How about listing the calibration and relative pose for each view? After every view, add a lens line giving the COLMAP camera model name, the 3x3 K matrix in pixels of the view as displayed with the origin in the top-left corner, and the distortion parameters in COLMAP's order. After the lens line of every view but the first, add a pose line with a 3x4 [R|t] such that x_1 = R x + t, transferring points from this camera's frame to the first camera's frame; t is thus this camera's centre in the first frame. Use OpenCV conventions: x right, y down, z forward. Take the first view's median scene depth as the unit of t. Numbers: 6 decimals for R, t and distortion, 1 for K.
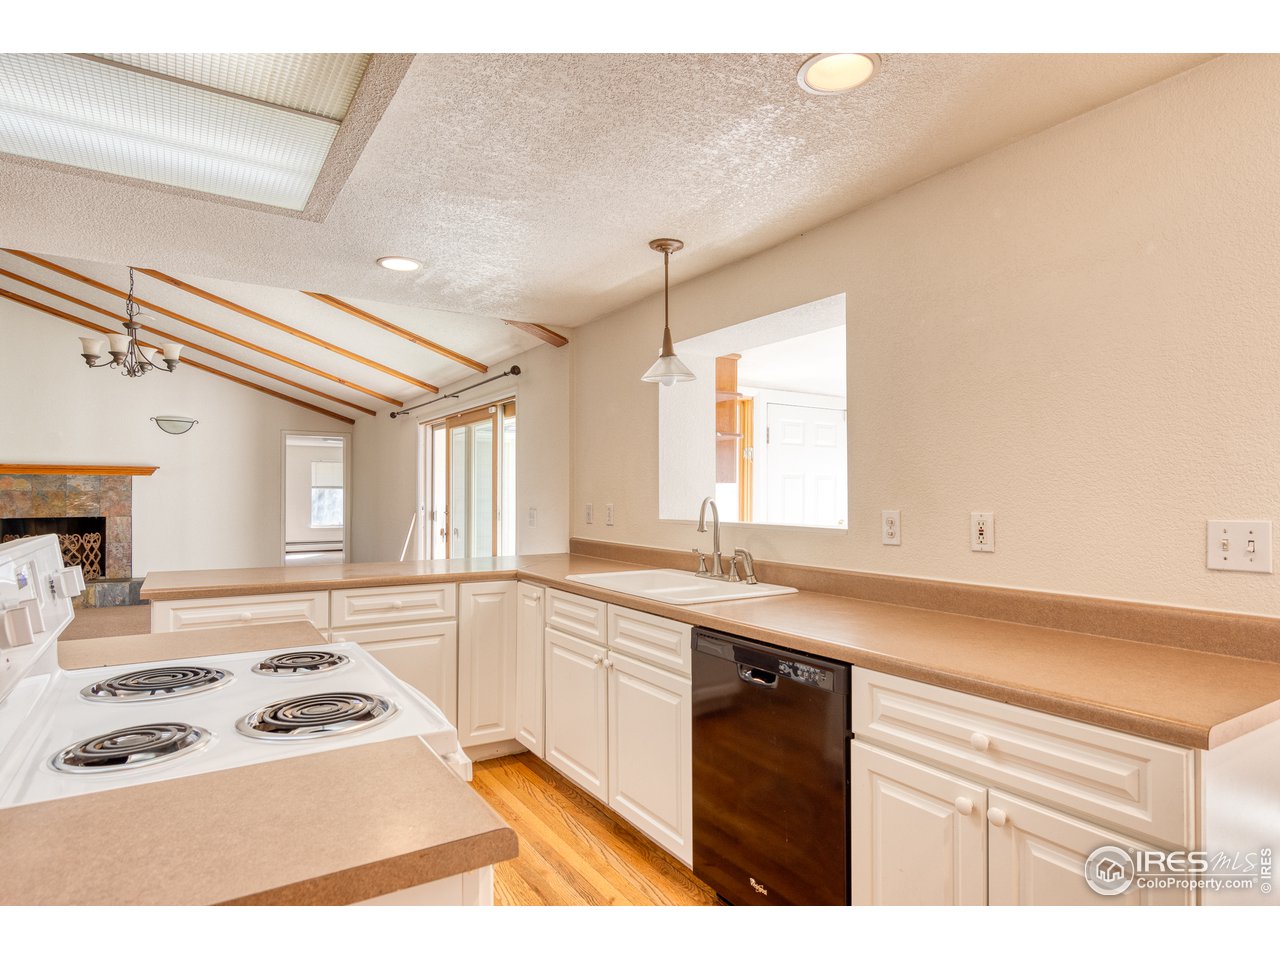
lens RADIAL K [[724.0, 0, 640.0], [0, 724.0, 480.0], [0, 0, 1]] dist [0.001182, 0.000655]
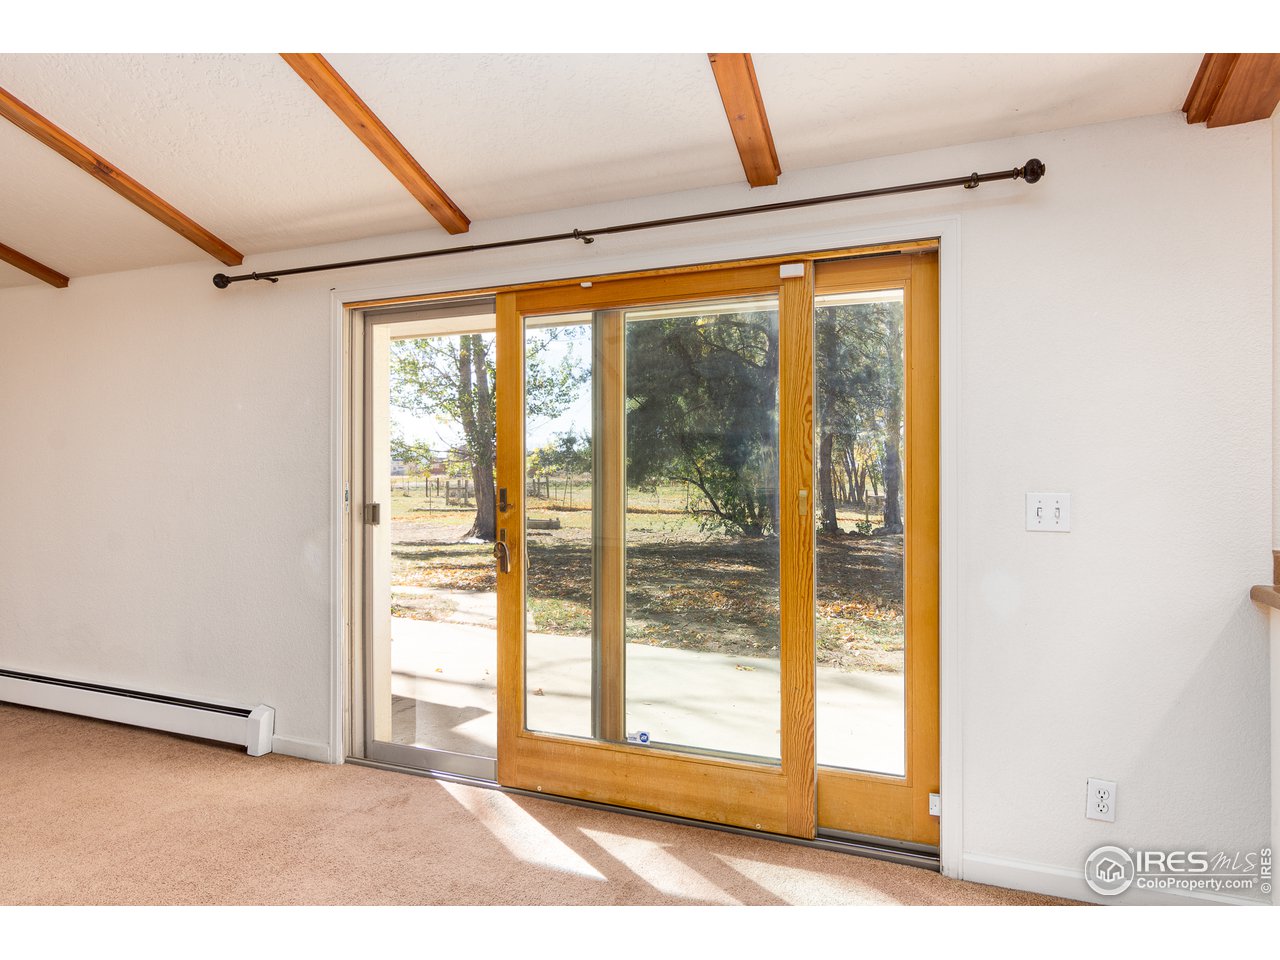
lens RADIAL K [[724.0, 0, 640.0], [0, 724.0, 480.0], [0, 0, 1]] dist [0.001182, 0.000655]
pose [[0.802057, -0.013578, 0.597094, -0.395659], [-0.004204, 0.999588, 0.028378, 0.014683], [-0.597233, -0.025271, 0.801669, 0.501528]]
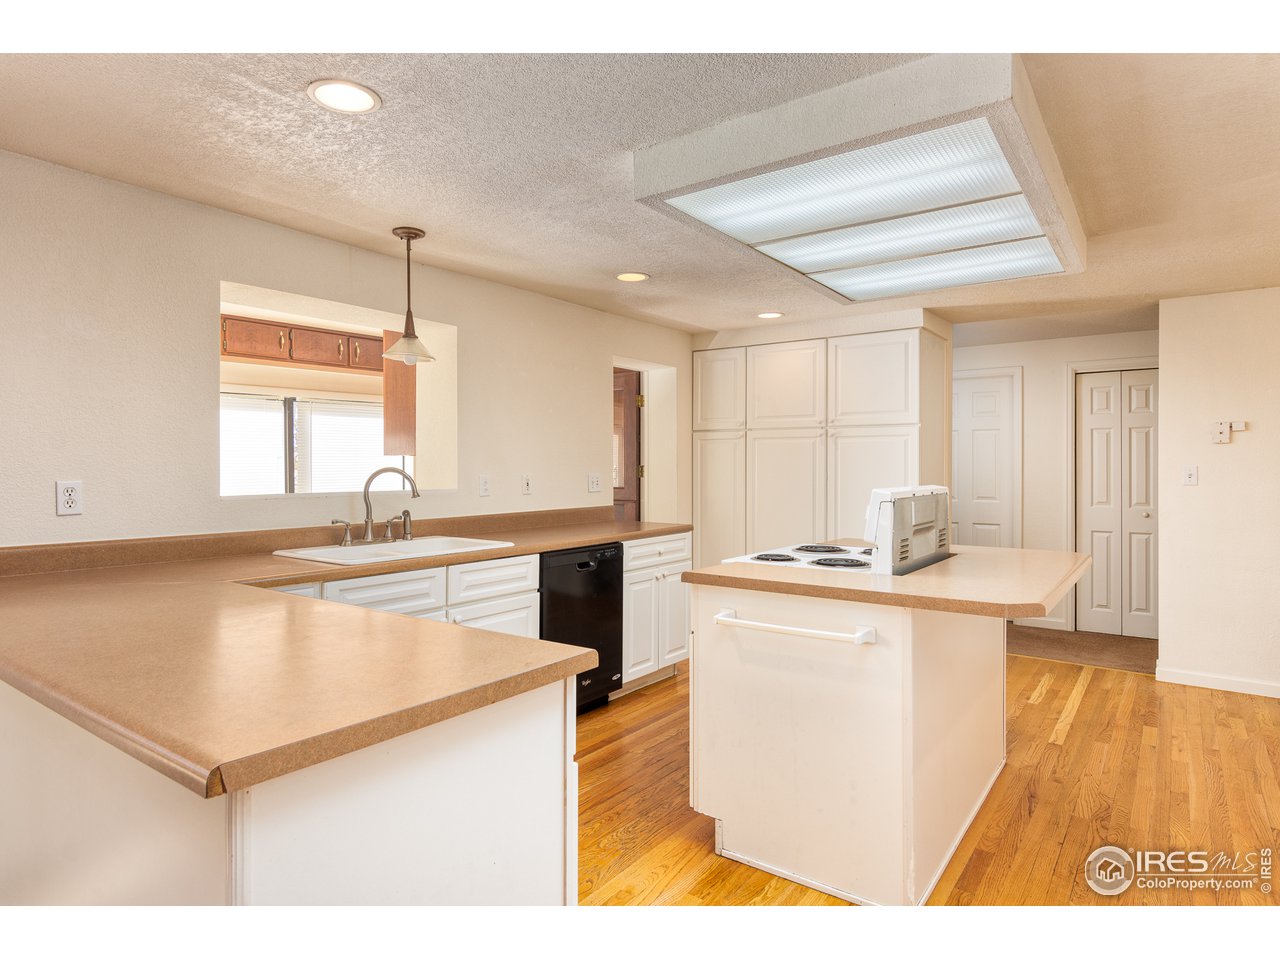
lens RADIAL K [[724.0, 0, 640.0], [0, 724.0, 480.0], [0, 0, 1]] dist [0.001182, 0.000655]
pose [[-0.364603, -0.020894, 0.930929, -2.049194], [-0.016939, 0.999732, 0.015804, 0.033317], [-0.931009, -0.010007, -0.364859, 2.009108]]
